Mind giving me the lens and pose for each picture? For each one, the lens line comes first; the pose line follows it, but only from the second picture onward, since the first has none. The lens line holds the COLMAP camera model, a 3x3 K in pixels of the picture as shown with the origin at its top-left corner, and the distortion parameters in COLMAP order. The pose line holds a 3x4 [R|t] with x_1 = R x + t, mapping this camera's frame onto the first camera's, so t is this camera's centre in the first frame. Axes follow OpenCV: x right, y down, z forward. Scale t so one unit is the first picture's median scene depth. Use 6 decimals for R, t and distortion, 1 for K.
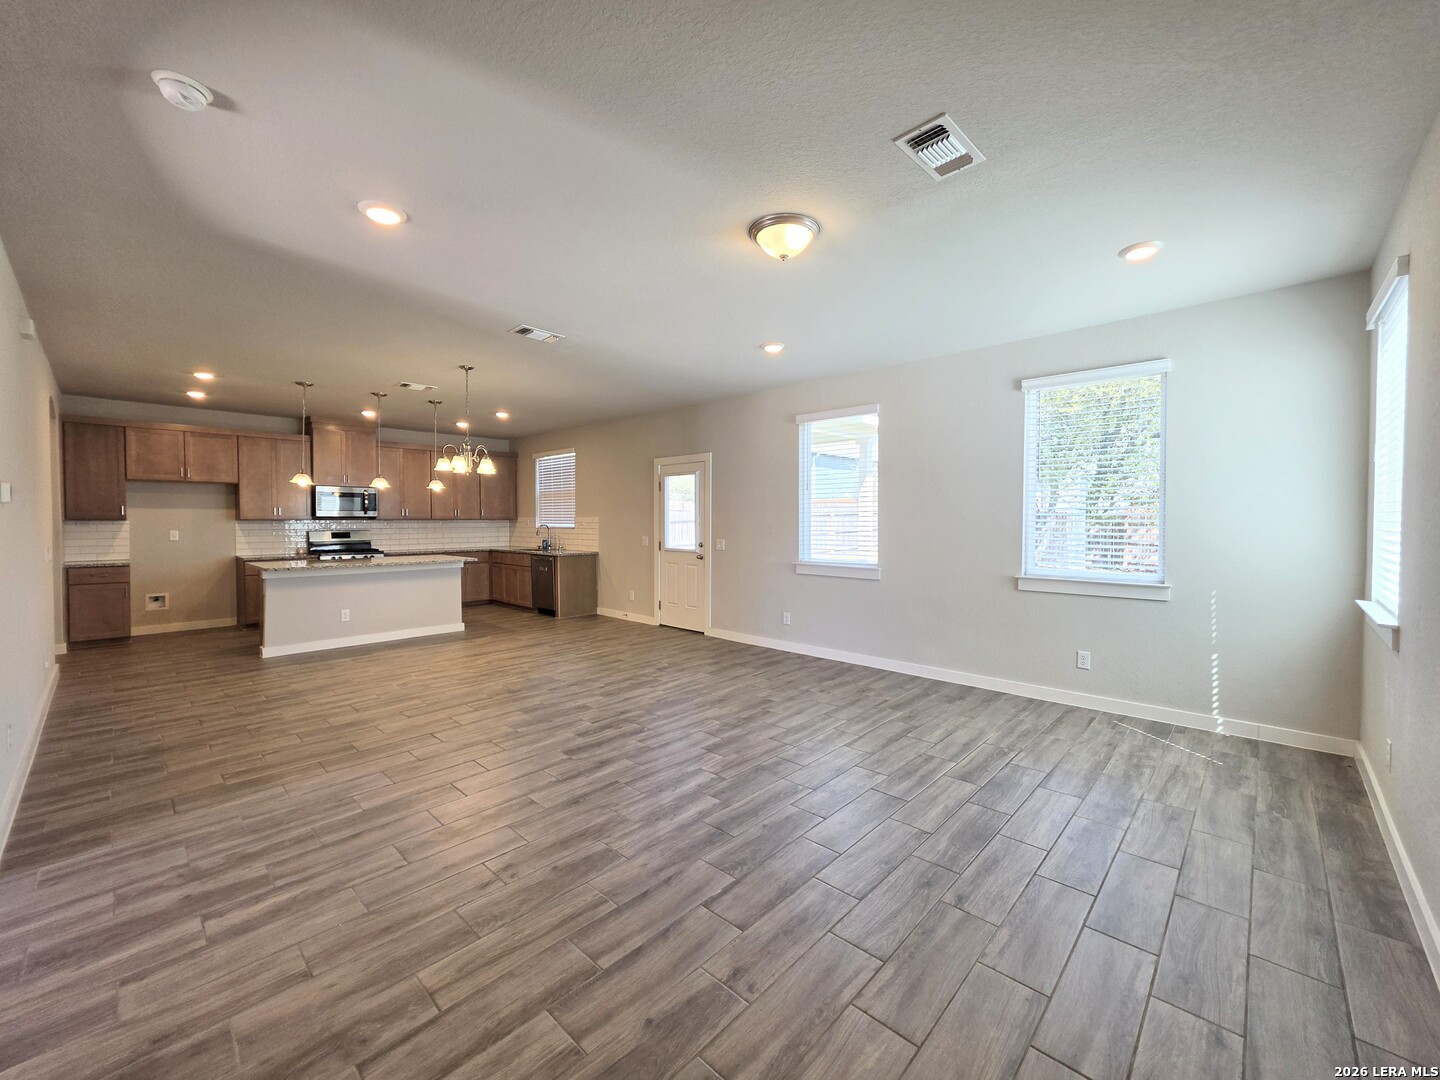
lens RADIAL K [[583.0, 0, 720.4], [0, 583.0, 535.0], [0, 0, 1]] dist [-0.002500, 0.000099]
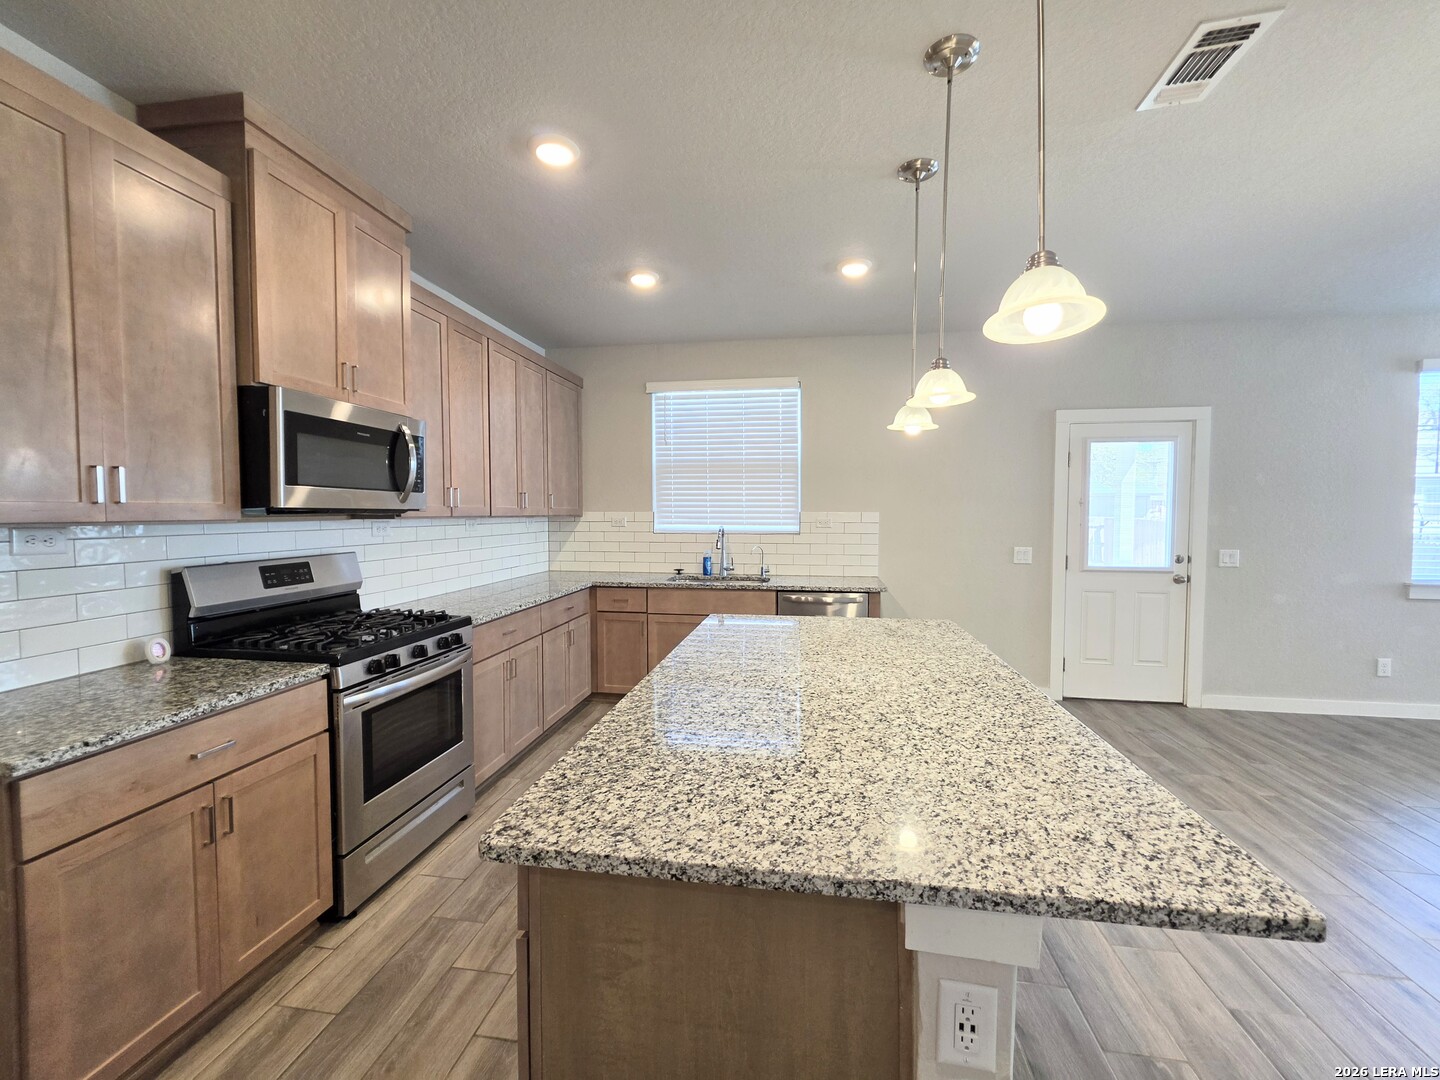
lens RADIAL K [[584.3, 0, 720.0], [0, 584.3, 540.0], [0, 0, 1]] dist [-0.003392, 0.000021]
pose [[0.823017, -0.026593, 0.567394, -1.078409], [0.014237, 0.999555, 0.026198, -0.036244], [-0.567838, -0.013483, 0.823030, 1.089260]]
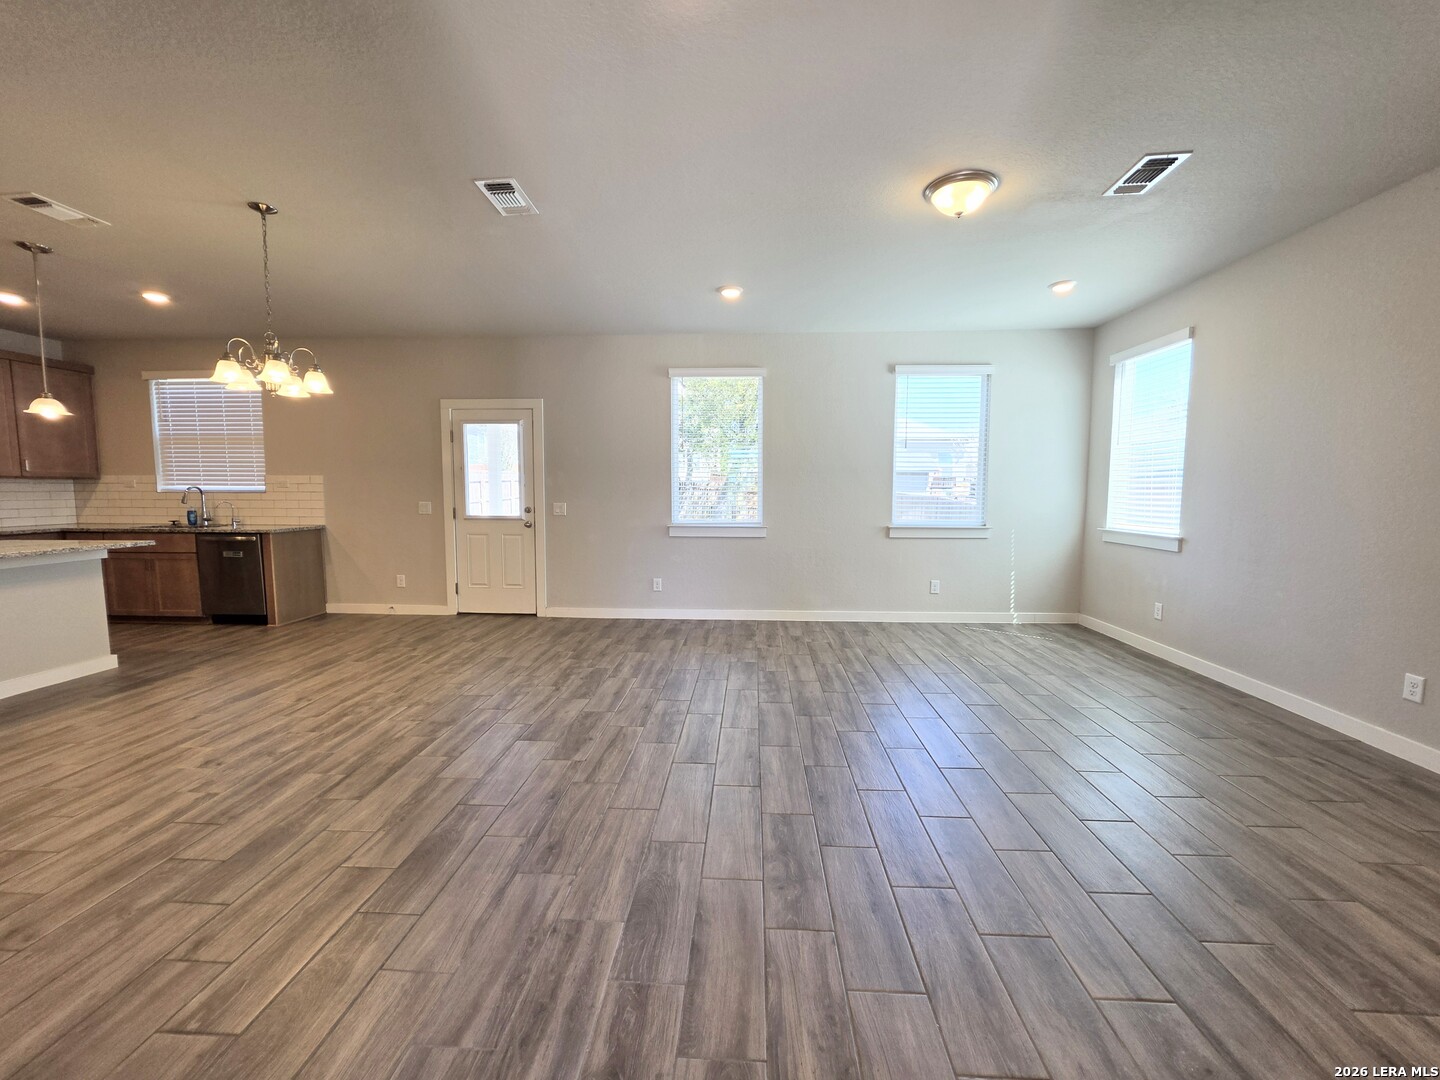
lens RADIAL K [[584.3, 0, 720.0], [0, 584.3, 540.0], [0, 0, 1]] dist [-0.003392, 0.000021]
pose [[0.762532, -0.052071, 0.644851, -0.512001], [0.013862, 0.997842, 0.064182, 0.013641], [-0.646802, -0.040001, 0.761608, 0.263076]]
